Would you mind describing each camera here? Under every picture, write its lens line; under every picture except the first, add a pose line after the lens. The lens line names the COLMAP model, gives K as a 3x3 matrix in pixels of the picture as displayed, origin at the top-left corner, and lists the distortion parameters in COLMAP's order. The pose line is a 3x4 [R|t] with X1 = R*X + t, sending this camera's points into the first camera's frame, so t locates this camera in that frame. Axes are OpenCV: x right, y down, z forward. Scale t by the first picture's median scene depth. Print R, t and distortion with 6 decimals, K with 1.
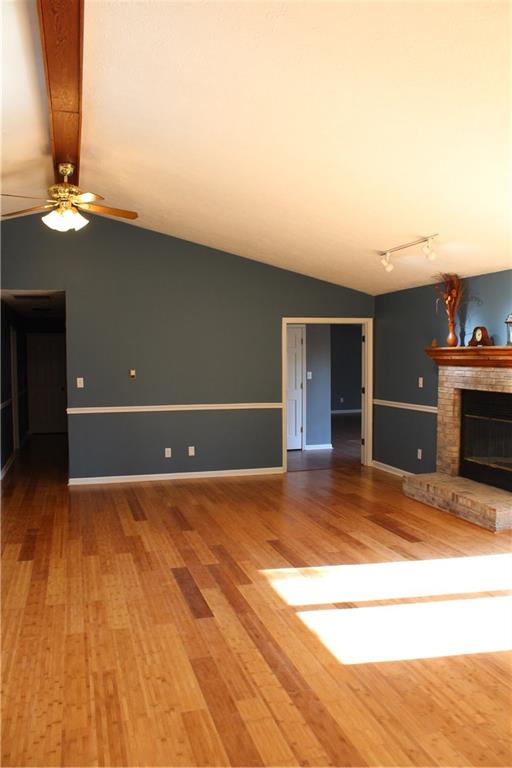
lens RADIAL K [[643.8, 0, 255.0], [0, 643.8, 382.5], [0, 0, 1]] dist [-0.163755, 0.138126]
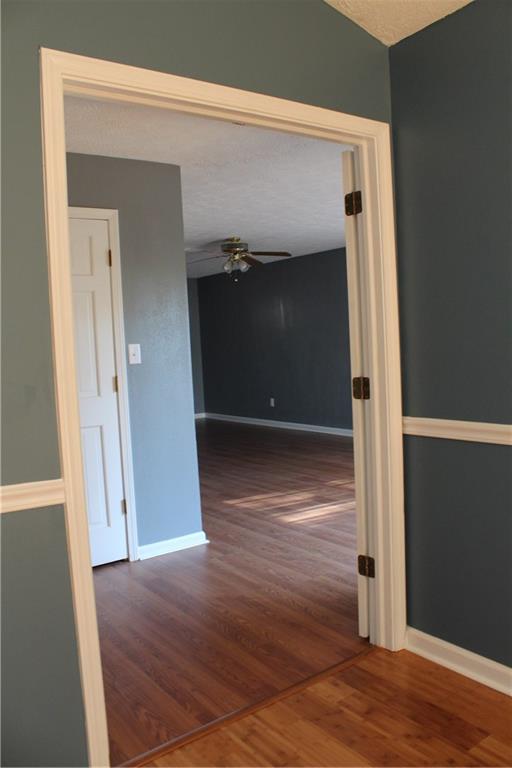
lens RADIAL K [[643.8, 0, 261.2], [0, 643.8, 384.6], [0, 0, 1]] dist [-0.163755, 0.138126]
pose [[0.938465, -0.063867, 0.339417, 0.028664], [0.058253, 0.997944, 0.026714, 0.000865], [-0.340425, -0.005298, 0.940257, 0.645279]]
